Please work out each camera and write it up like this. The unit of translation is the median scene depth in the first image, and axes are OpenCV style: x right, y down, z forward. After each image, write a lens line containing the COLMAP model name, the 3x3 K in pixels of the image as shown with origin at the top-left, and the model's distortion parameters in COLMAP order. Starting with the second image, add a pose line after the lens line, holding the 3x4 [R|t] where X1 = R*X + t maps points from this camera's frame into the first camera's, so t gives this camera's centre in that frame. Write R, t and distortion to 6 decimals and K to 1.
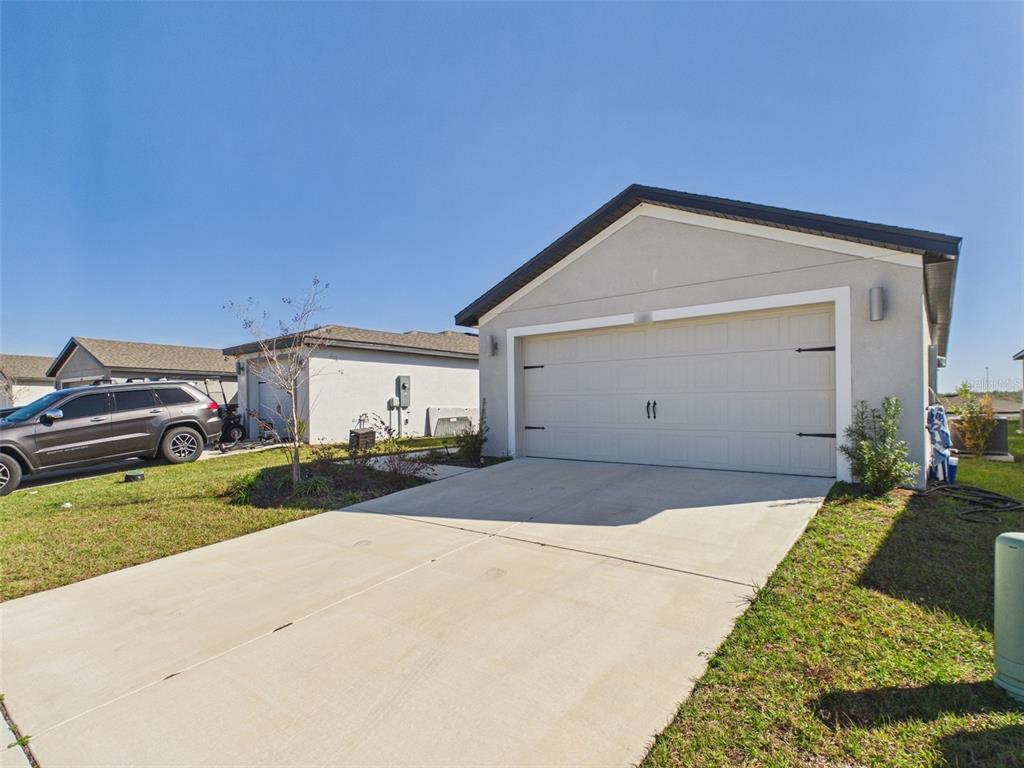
lens RADIAL K [[537.0, 0, 512.2], [0, 537.0, 407.2], [0, 0, 1]] dist [0.000426, 0.000057]
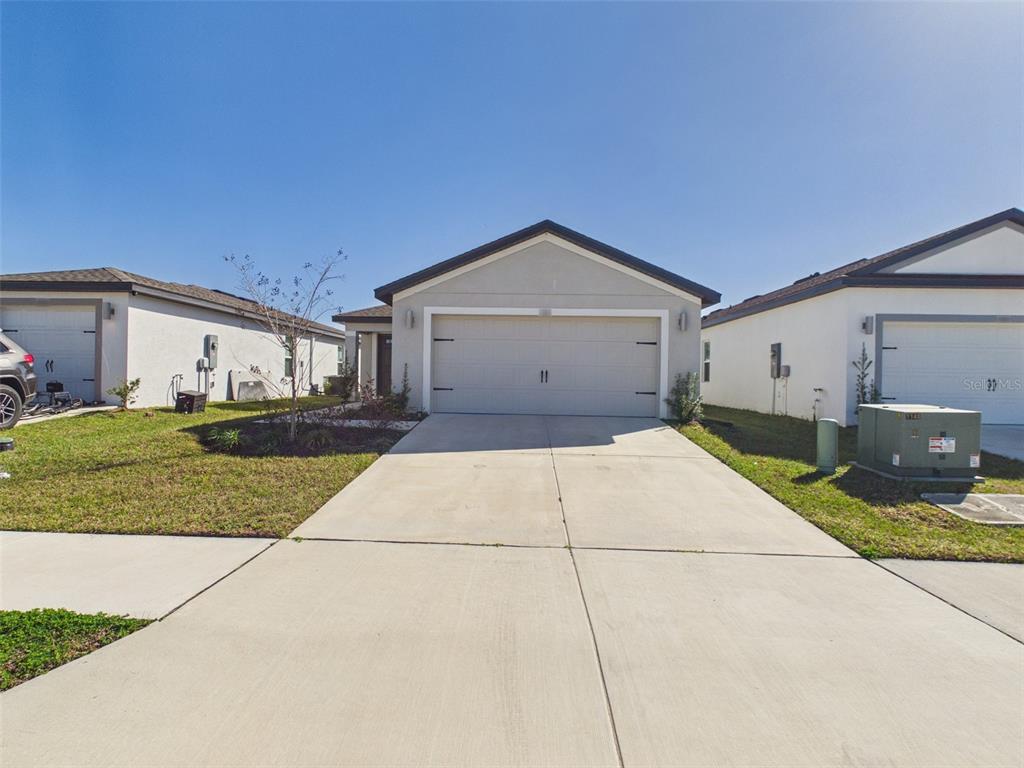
lens RADIAL K [[531.5, 0, 512.0], [0, 531.5, 384.0], [0, 0, 1]] dist [-0.001235, 0.000044]
pose [[0.799132, 0.017966, 0.600888, -0.563677], [-0.023405, 0.999725, 0.001235, 0.021630], [-0.600700, -0.015051, 0.799333, -0.073634]]
